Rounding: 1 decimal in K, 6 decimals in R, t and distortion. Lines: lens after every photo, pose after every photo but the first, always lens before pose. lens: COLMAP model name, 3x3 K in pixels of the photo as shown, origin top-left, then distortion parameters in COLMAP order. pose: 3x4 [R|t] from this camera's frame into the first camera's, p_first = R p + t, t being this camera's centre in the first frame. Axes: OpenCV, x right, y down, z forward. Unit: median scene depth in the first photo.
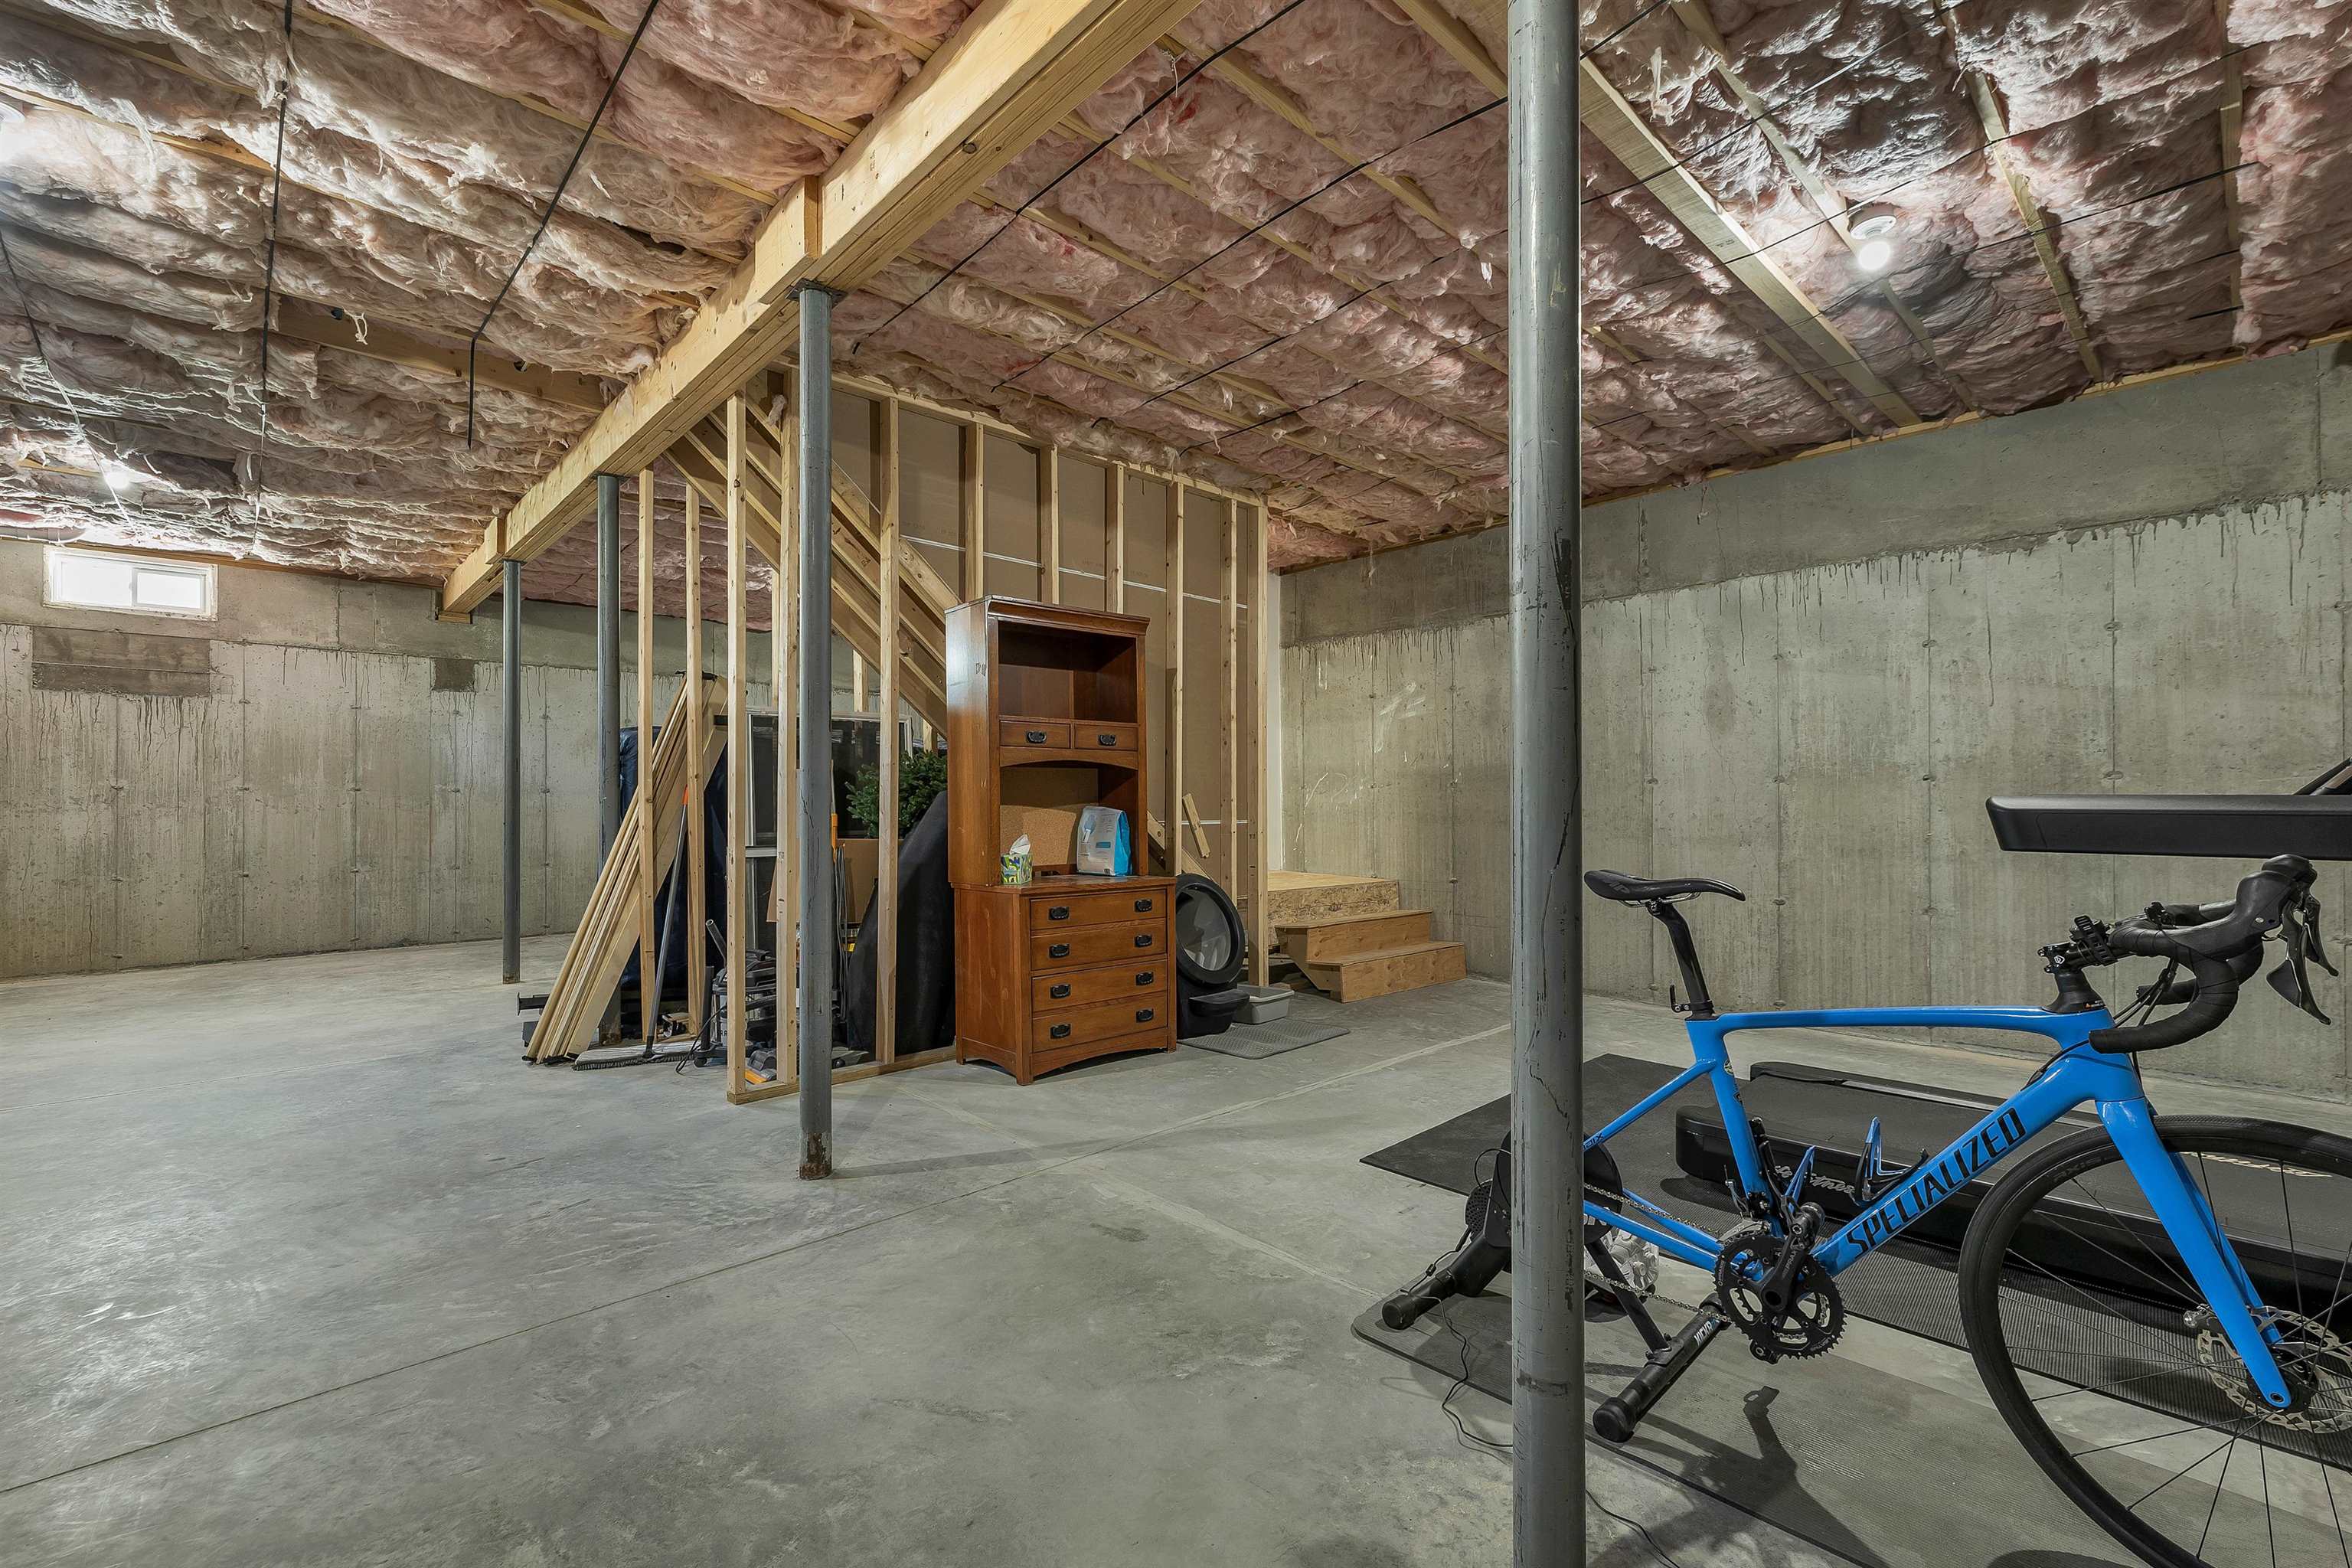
lens RADIAL K [[972.2, 0, 1170.1], [0, 972.2, 794.3], [0, 0, 1]] dist [0.002135, 0.000175]
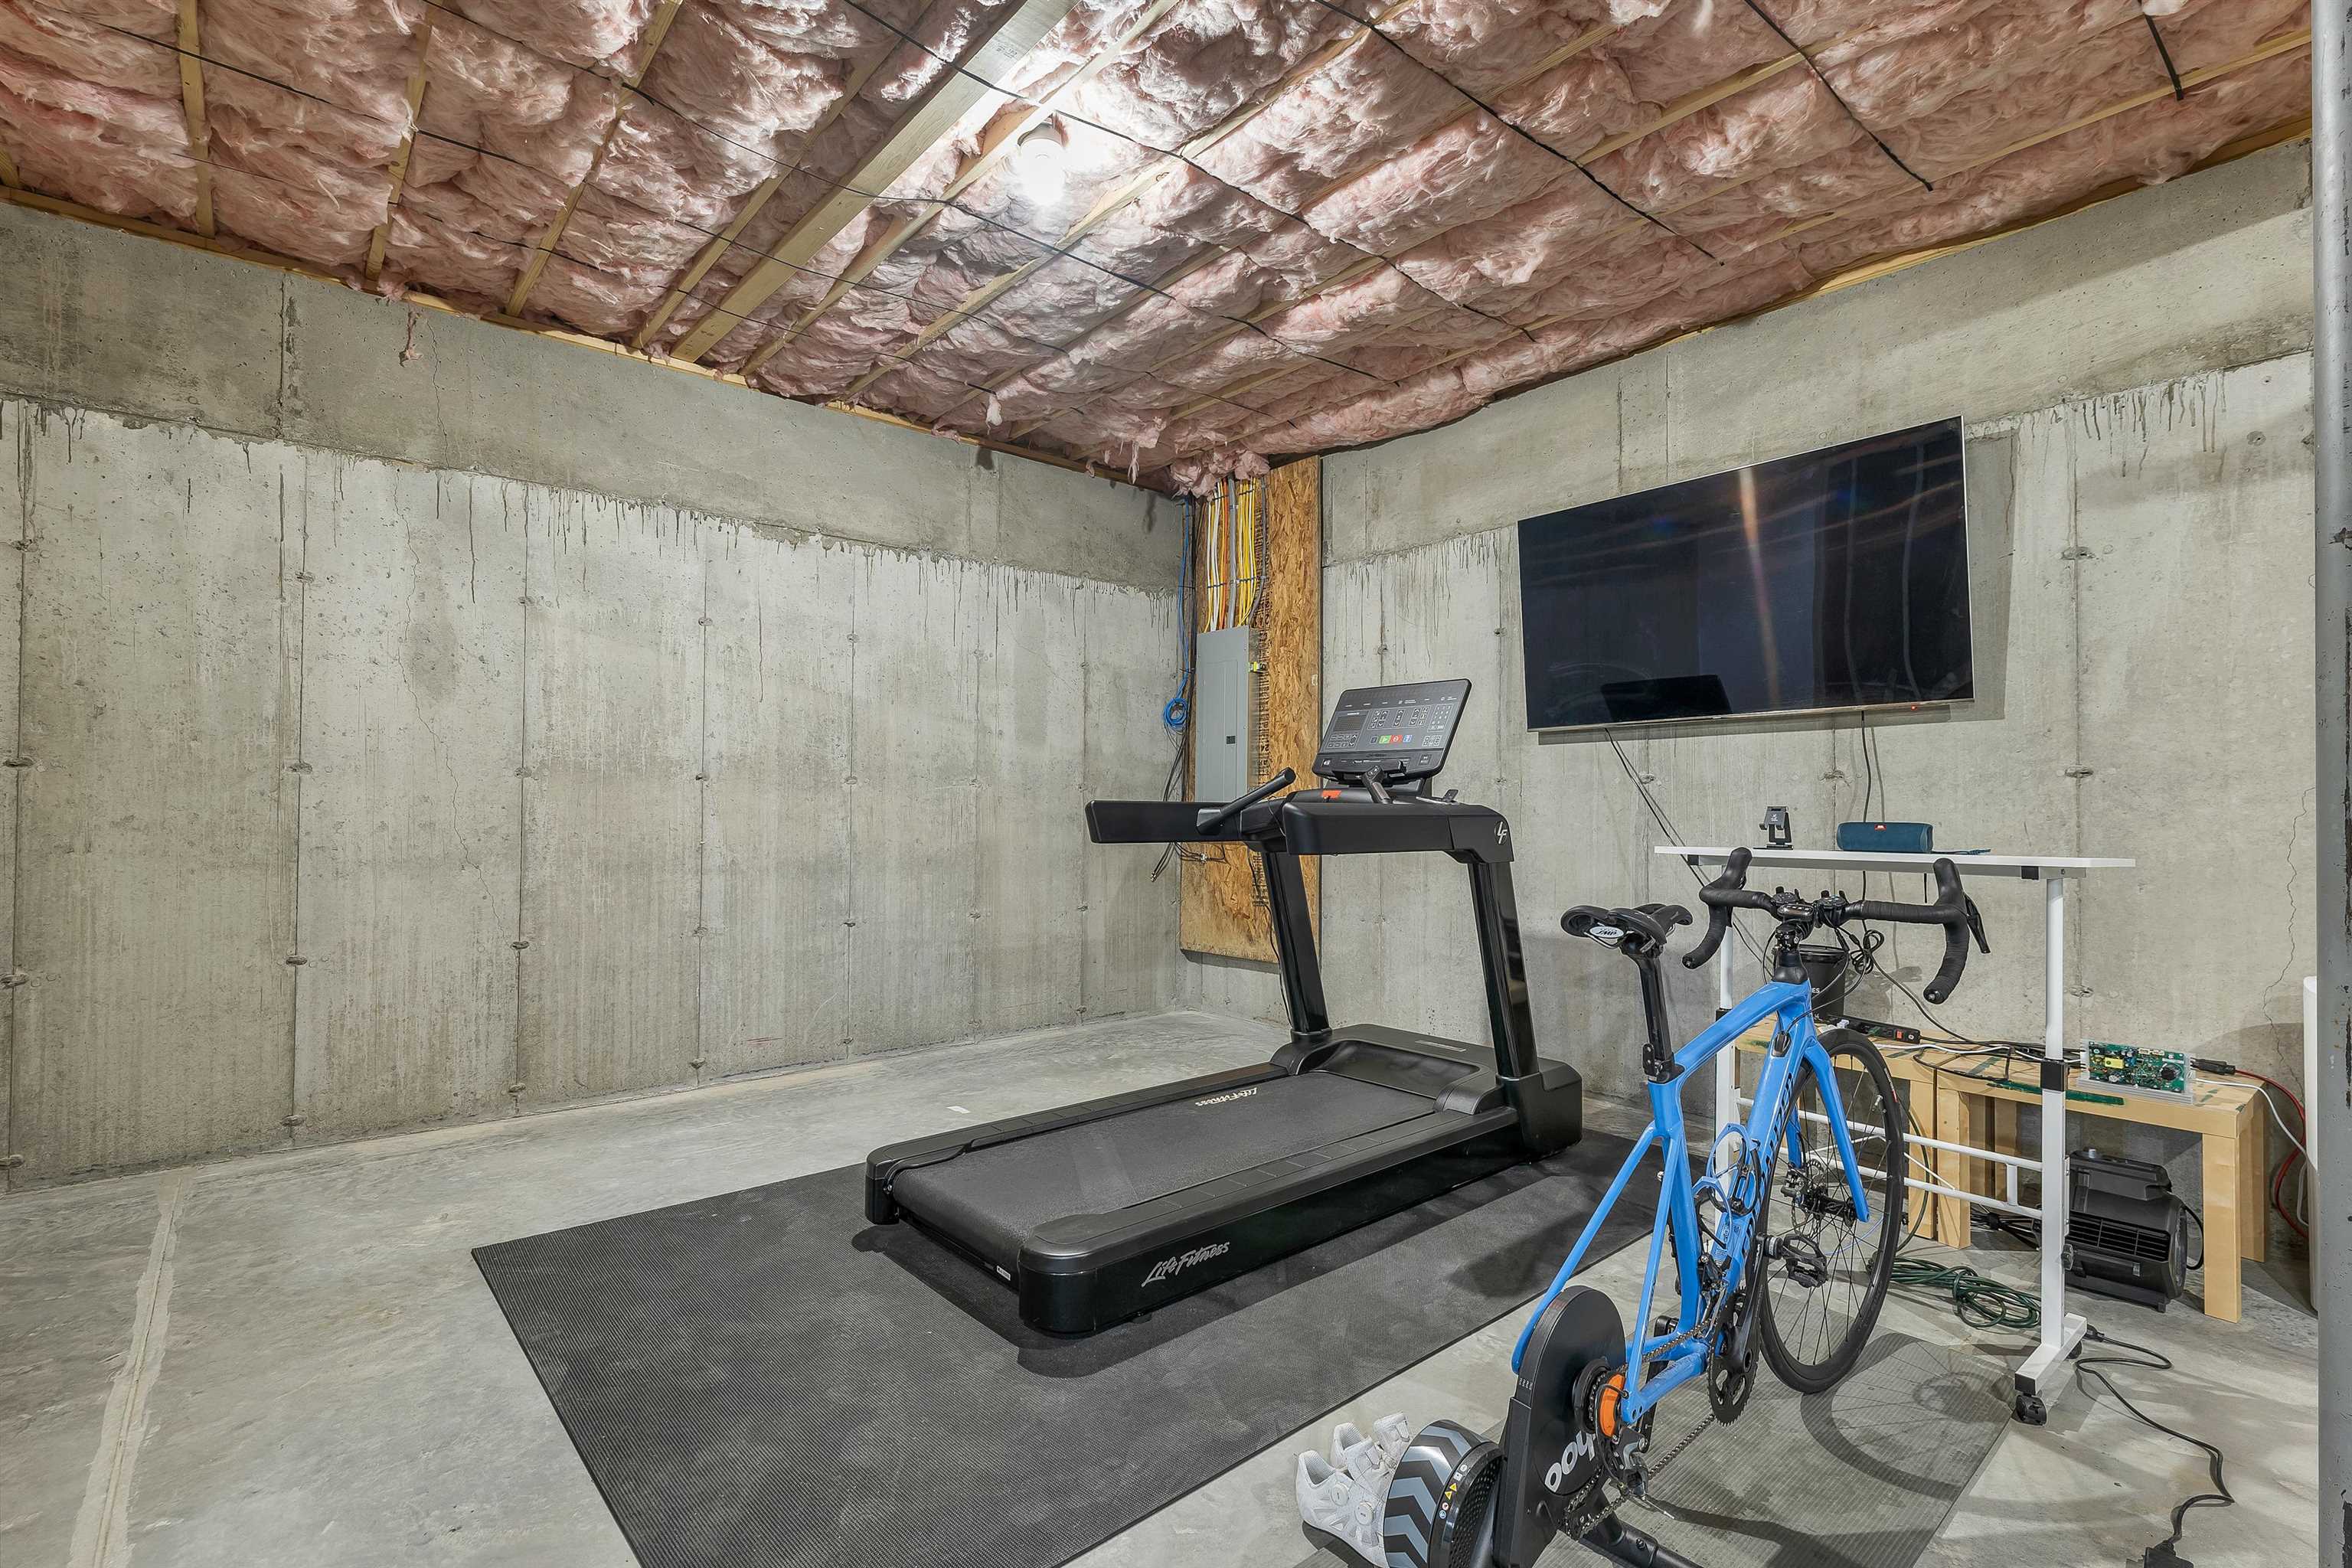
lens RADIAL K [[1072.1, 0, 1180.3], [0, 1072.1, 790.1], [0, 0, 1]] dist [0.010187, -0.000247]
pose [[0.056649, 0.016653, 0.998255, -0.147595], [-0.013103, 0.999787, -0.015935, 0.004318], [-0.998308, -0.012177, 0.056855, 0.526368]]
